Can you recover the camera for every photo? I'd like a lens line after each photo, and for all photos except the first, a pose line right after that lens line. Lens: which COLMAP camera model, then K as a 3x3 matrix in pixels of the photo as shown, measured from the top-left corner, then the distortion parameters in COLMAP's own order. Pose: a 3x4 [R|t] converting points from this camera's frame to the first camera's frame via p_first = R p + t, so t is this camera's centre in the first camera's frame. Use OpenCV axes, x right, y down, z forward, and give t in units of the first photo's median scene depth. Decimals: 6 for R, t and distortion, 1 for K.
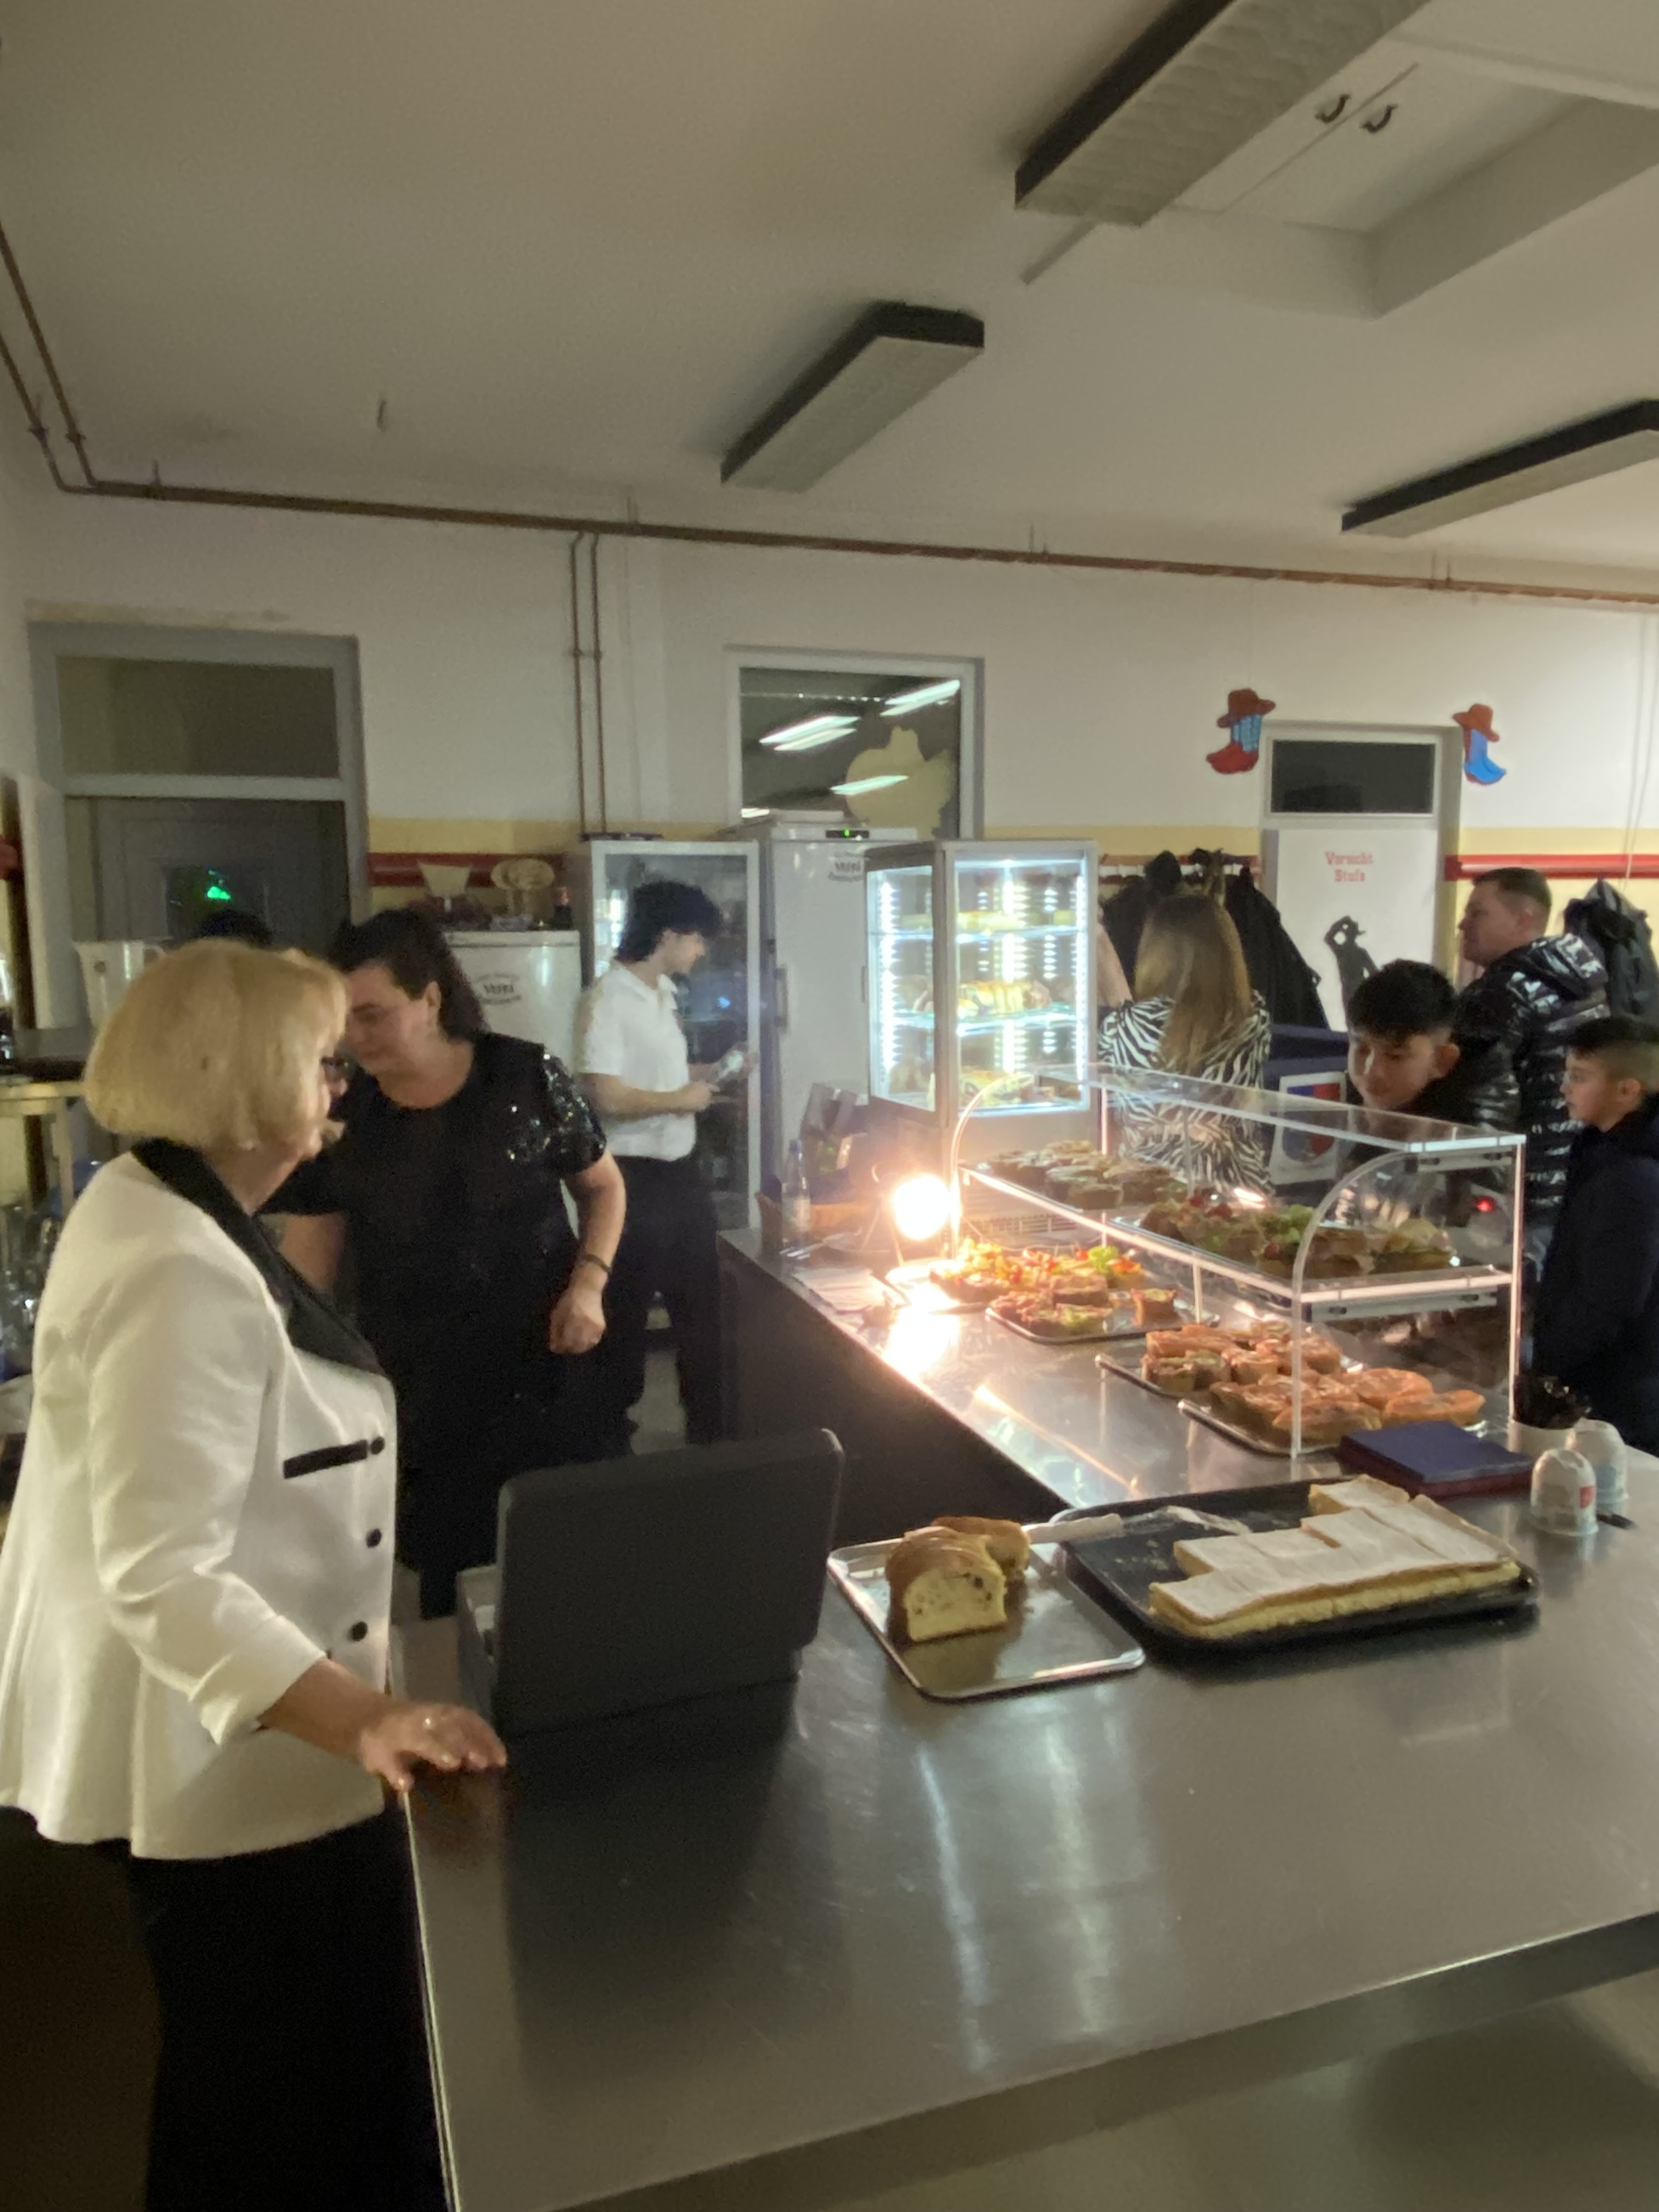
lens RADIAL K [[1564.7, 0, 835.9], [0, 1564.7, 1103.4], [0, 0, 1]] dist [0.028557, -0.000991]
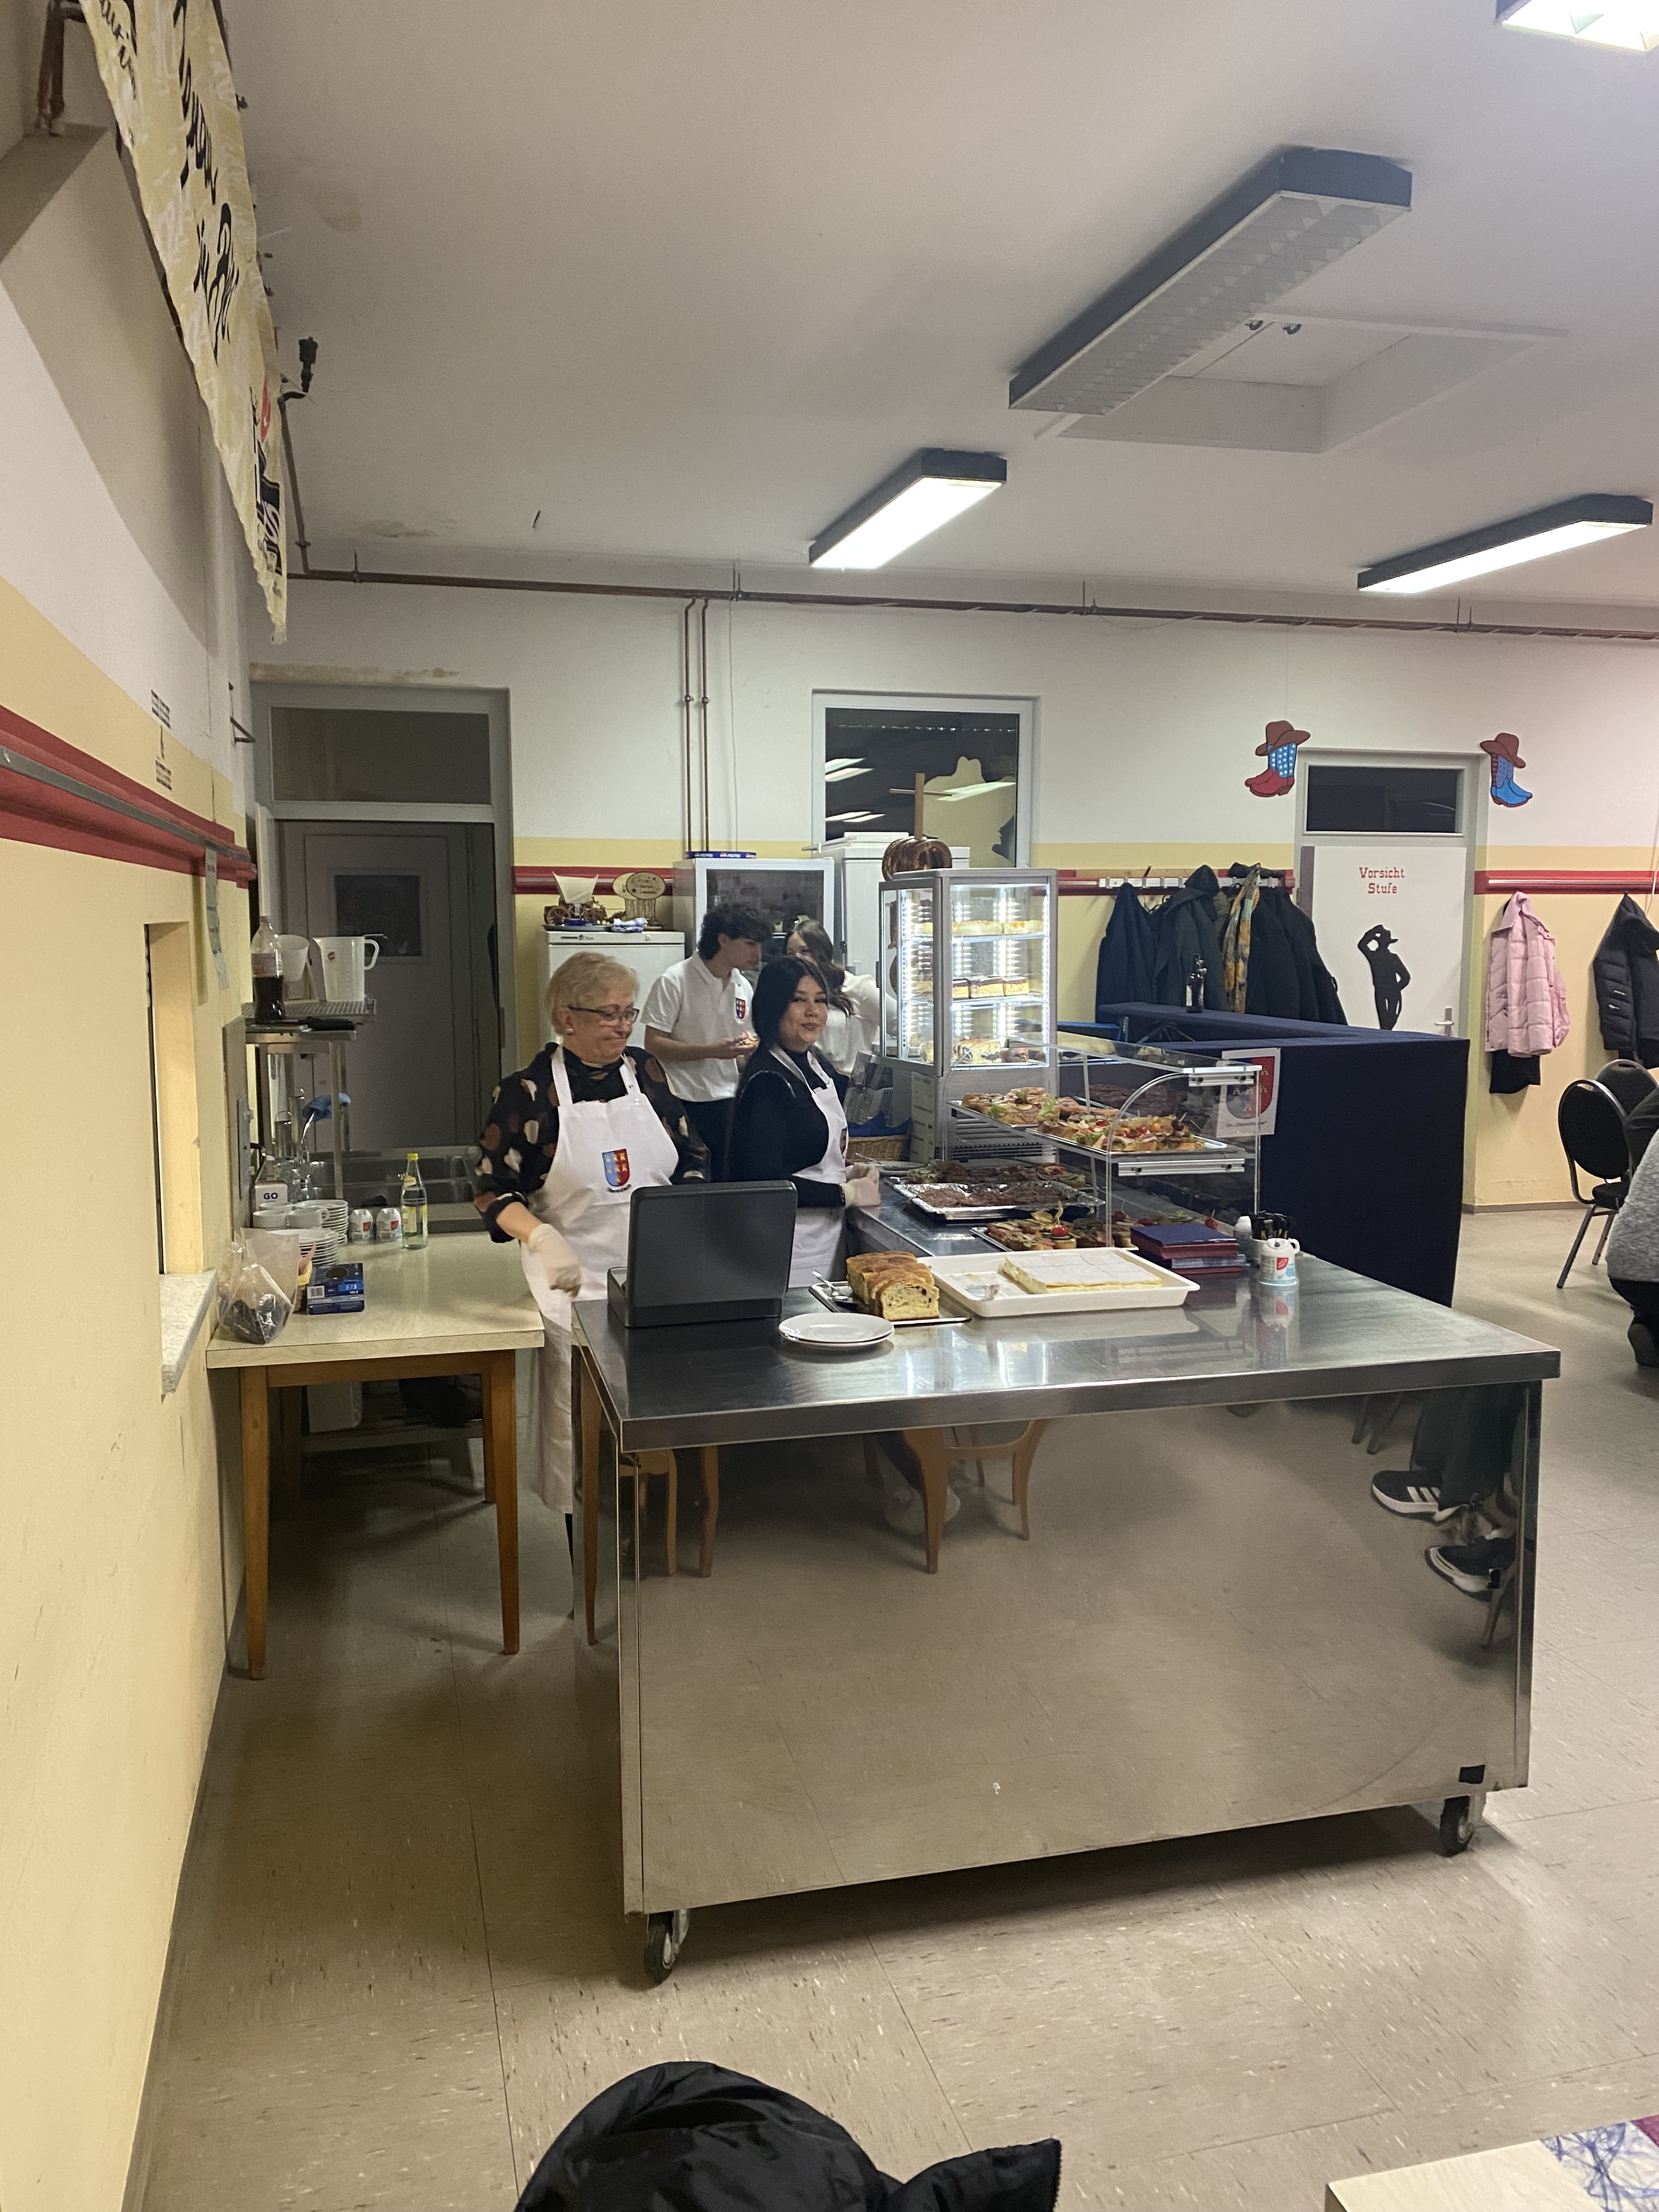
lens RADIAL K [[1649.9, 0, 828.2], [0, 1649.9, 1105.6], [0, 0, 1]] dist [0.006172, -0.045164]
pose [[0.996911, 0.017089, -0.076652, 0.042420], [-0.017546, 0.999832, -0.005286, 0.025899], [0.076548, 0.006615, 0.997044, -0.237477]]
